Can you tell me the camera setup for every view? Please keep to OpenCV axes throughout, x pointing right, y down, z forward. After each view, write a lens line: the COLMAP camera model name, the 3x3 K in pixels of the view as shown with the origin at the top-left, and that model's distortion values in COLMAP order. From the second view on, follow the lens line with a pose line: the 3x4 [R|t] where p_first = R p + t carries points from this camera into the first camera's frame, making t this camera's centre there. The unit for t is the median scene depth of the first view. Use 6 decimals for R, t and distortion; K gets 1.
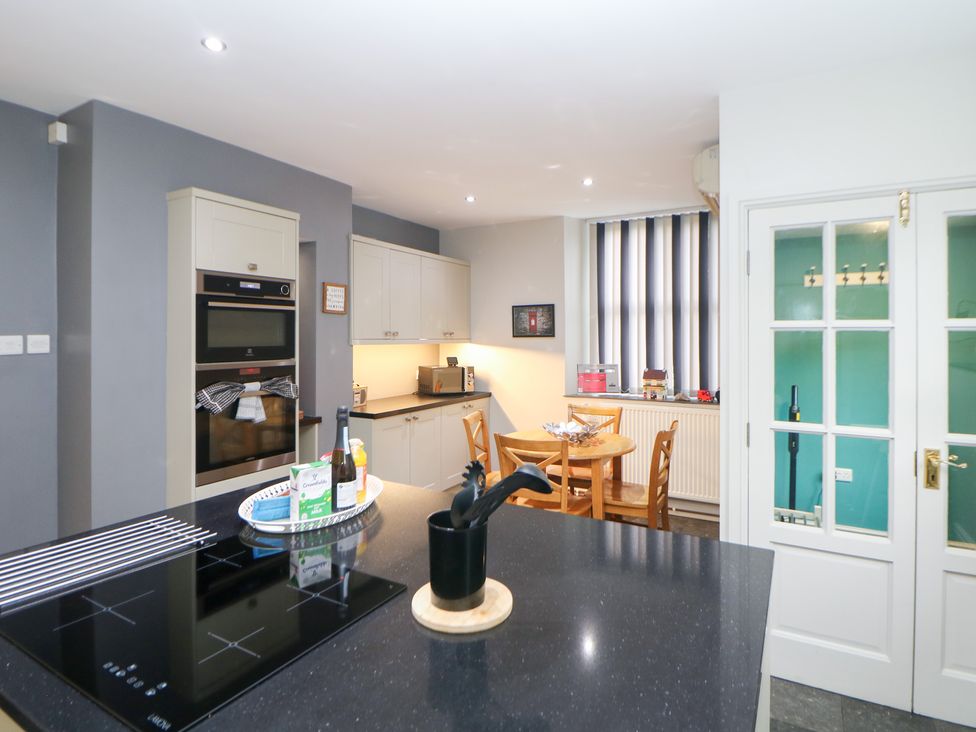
lens RADIAL K [[523.0, 0, 494.1], [0, 523.0, 338.3], [0, 0, 1]] dist [0.004524, -0.014030]
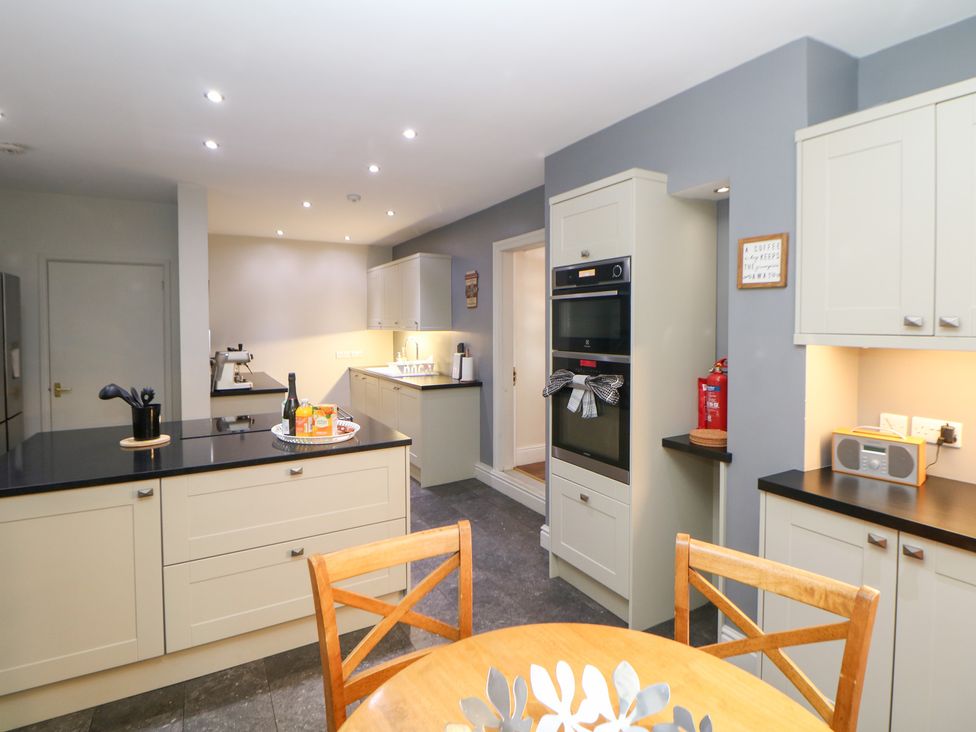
lens RADIAL K [[523.0, 0, 494.1], [0, 523.0, 338.3], [0, 0, 1]] dist [0.004524, -0.014030]
pose [[-0.510488, 0.027517, -0.859444, 0.429675], [0.000106, 0.999490, 0.031937, -0.013029], [0.859885, 0.016212, -0.510231, 1.301853]]
